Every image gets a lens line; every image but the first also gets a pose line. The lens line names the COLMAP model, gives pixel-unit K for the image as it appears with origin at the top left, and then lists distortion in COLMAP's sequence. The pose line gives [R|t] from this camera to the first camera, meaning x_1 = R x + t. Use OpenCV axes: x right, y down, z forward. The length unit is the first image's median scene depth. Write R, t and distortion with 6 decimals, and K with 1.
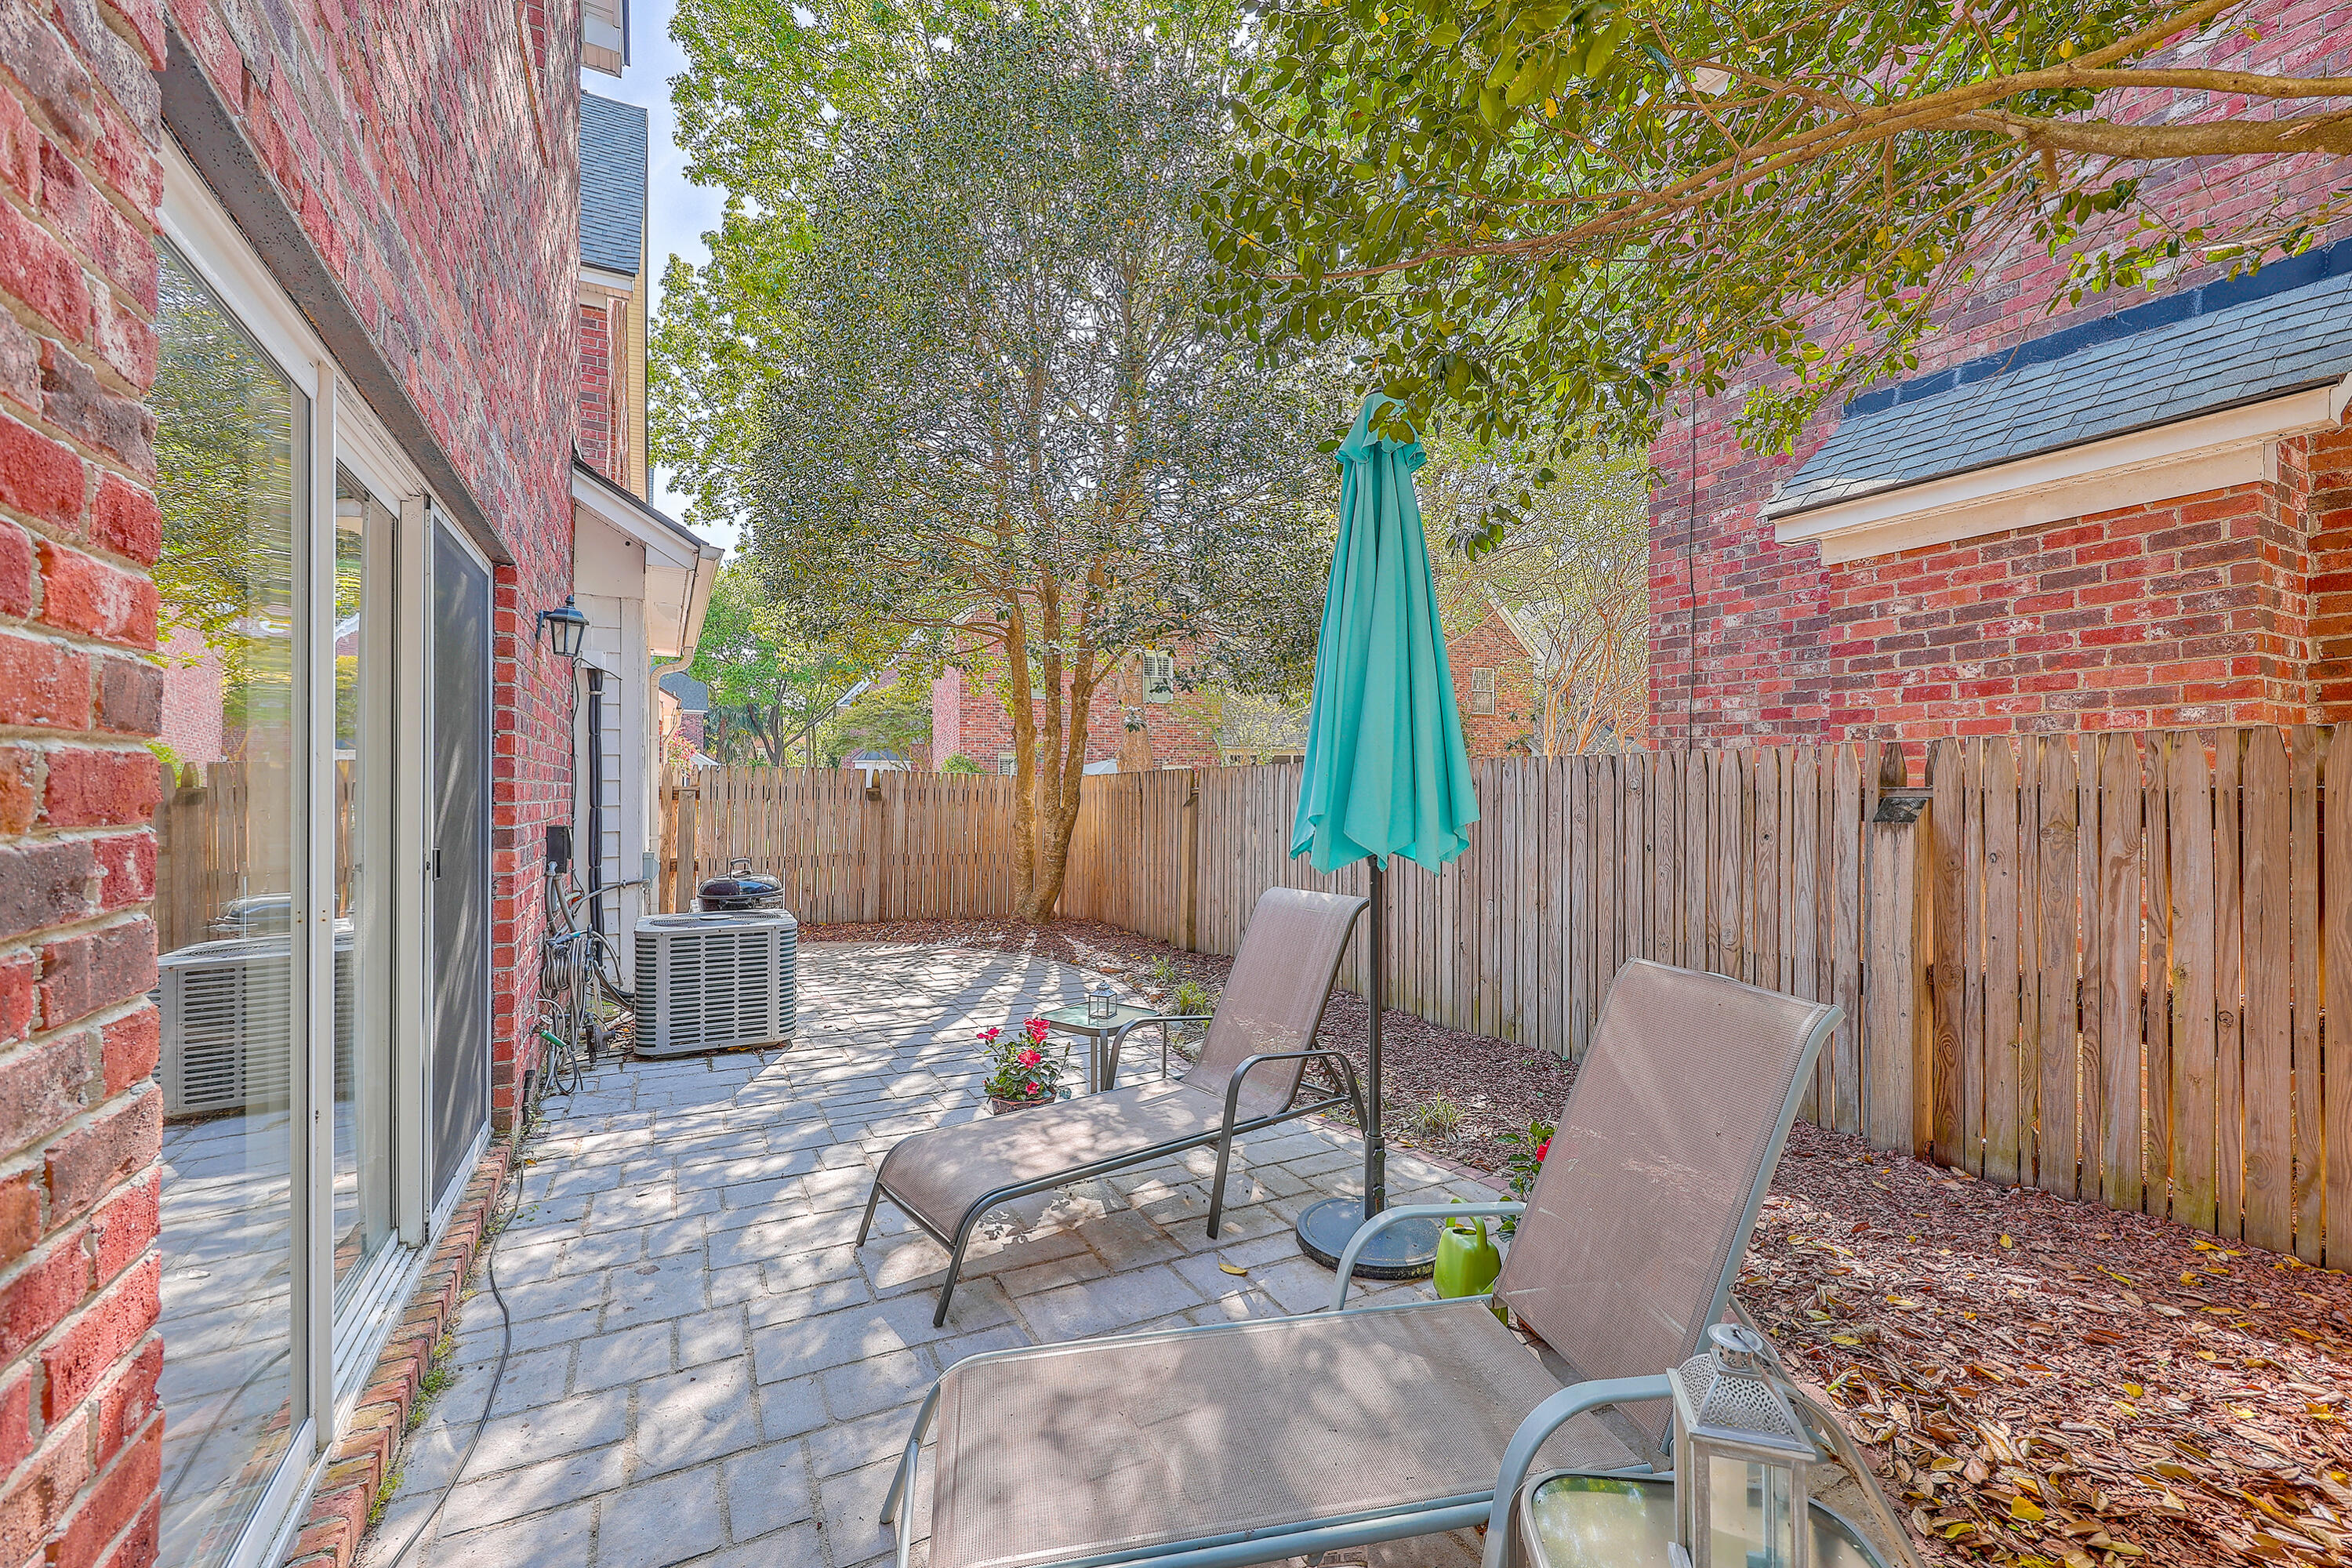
lens RADIAL K [[967.1, 0, 1180.3], [0, 967.1, 785.5], [0, 0, 1]] dist [0.007727, 0.000943]
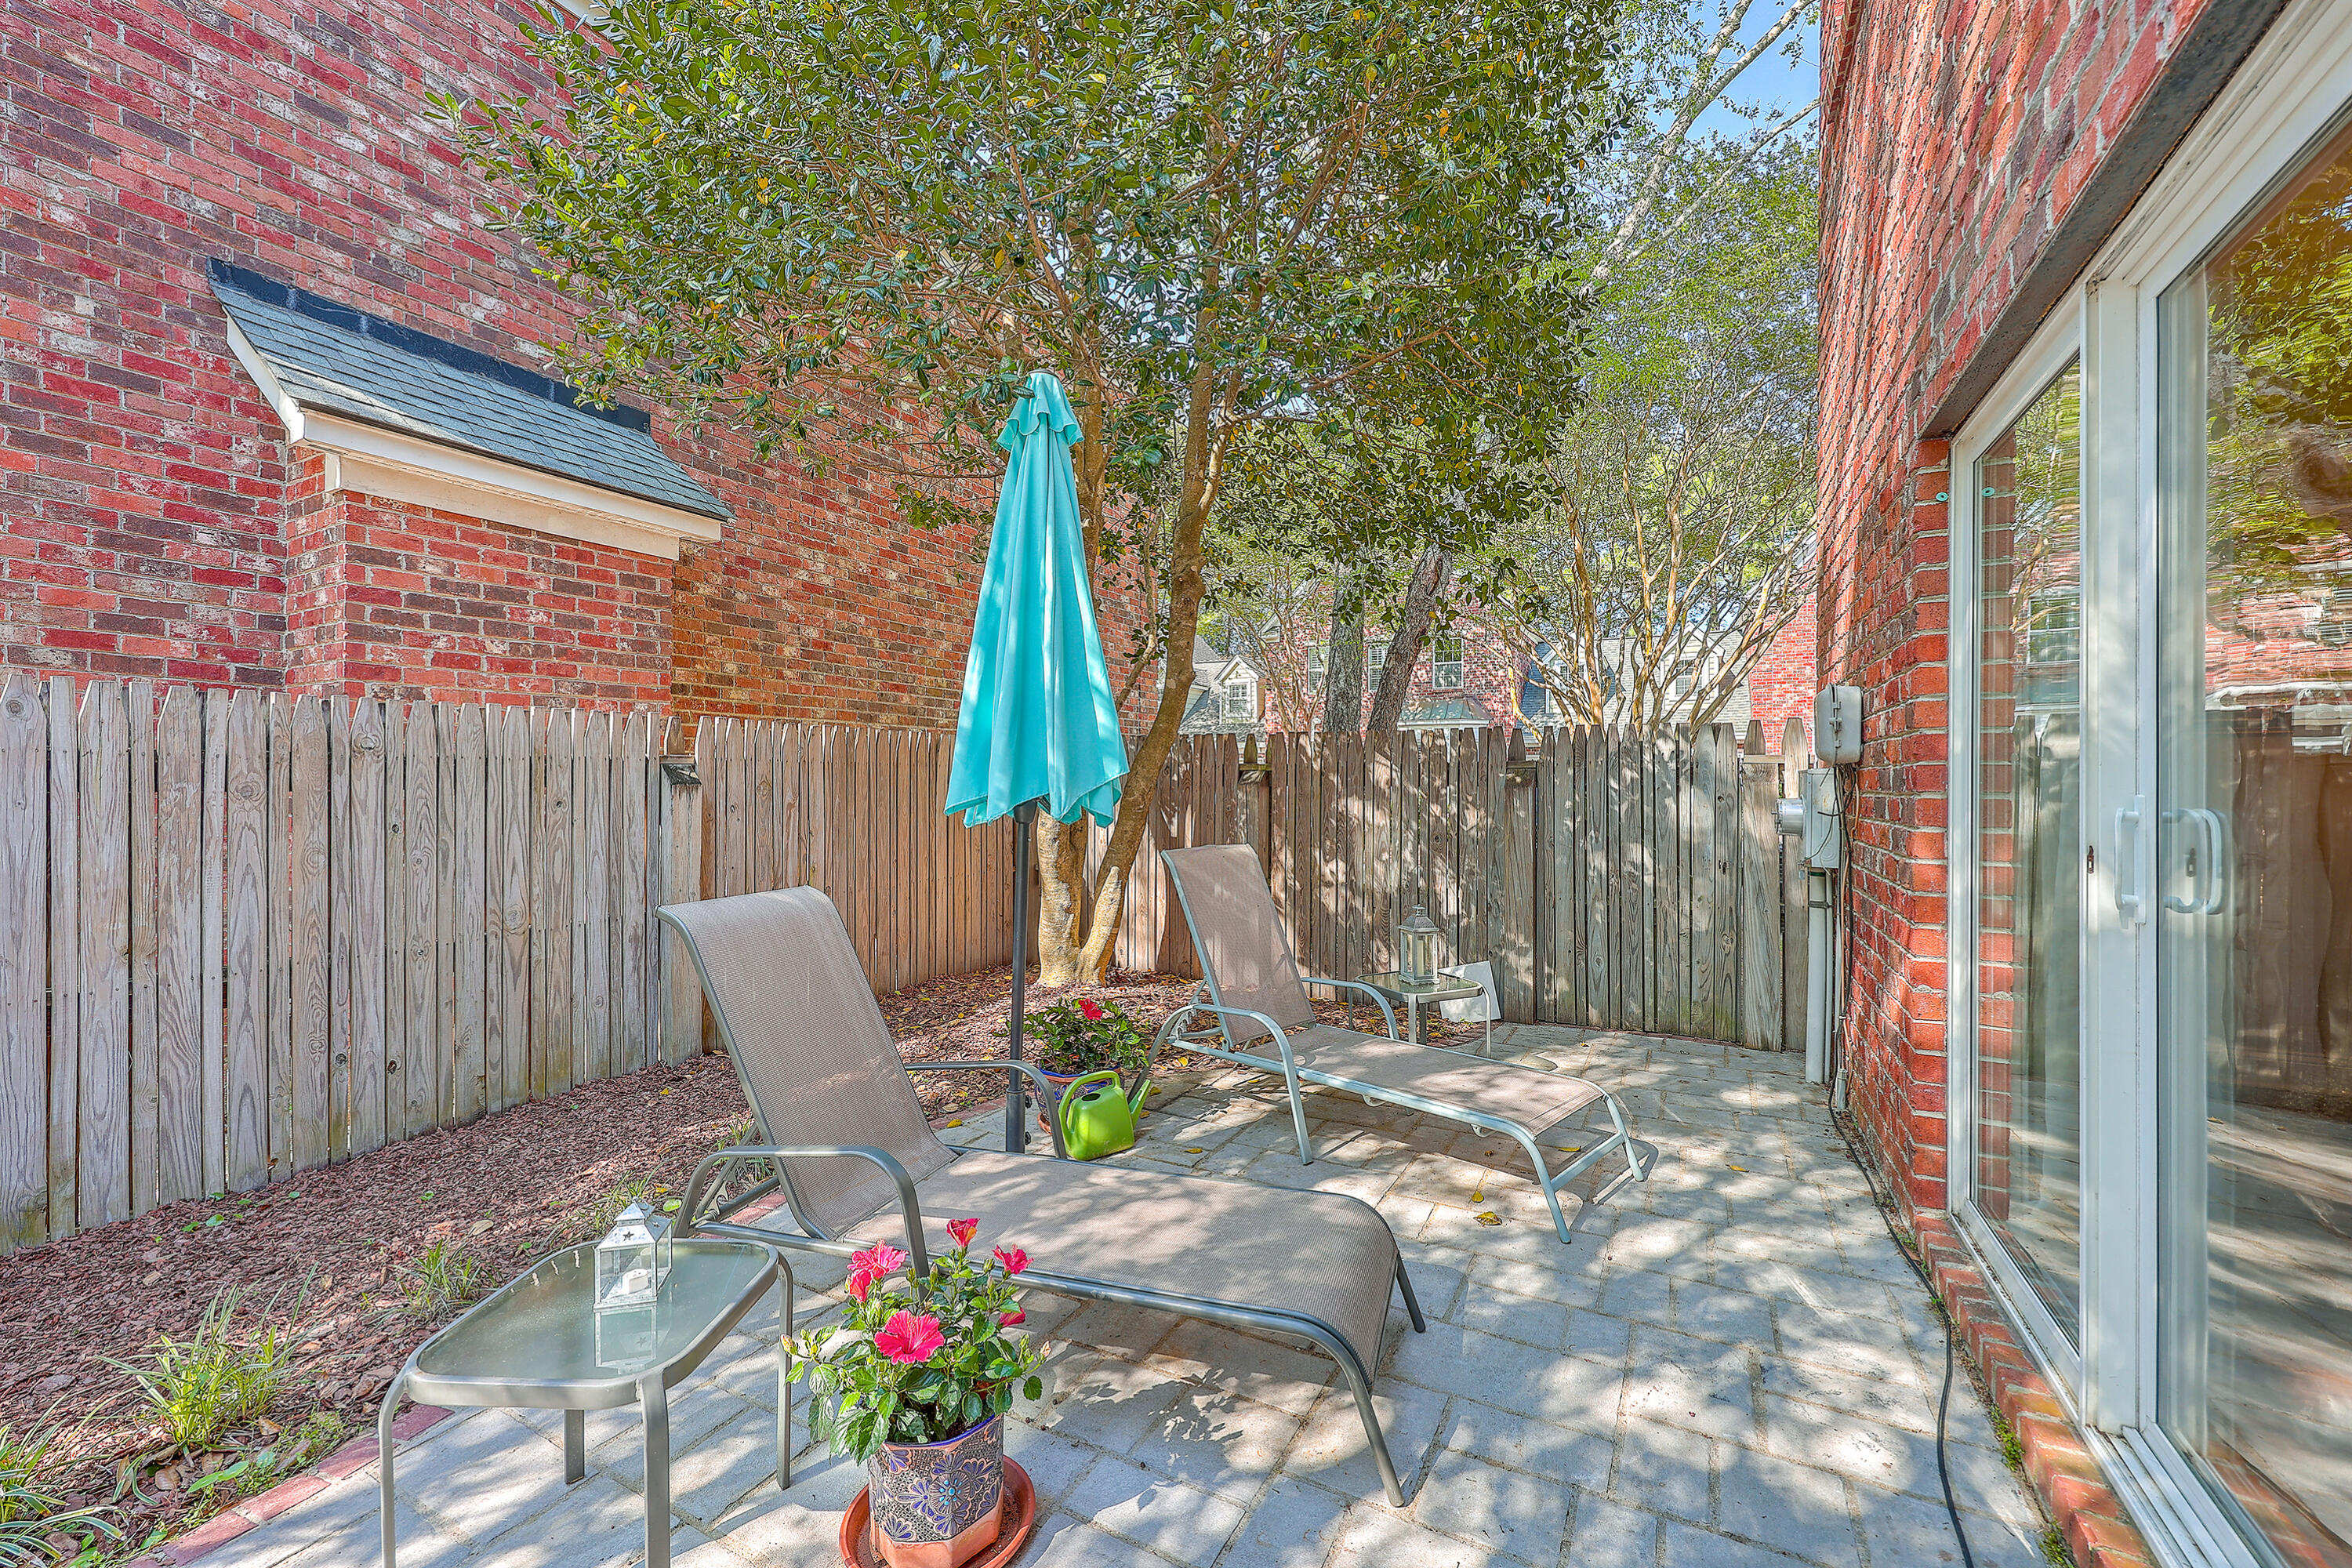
lens RADIAL K [[967.1, 0, 1174.5], [0, 967.1, 785.9], [0, 0, 1]] dist [0.007727, 0.000943]
pose [[-0.551631, -0.005351, 0.834071, -0.478680], [-0.005873, 0.999980, 0.002531, 0.027397], [-0.834068, -0.003503, -0.551651, 0.940941]]
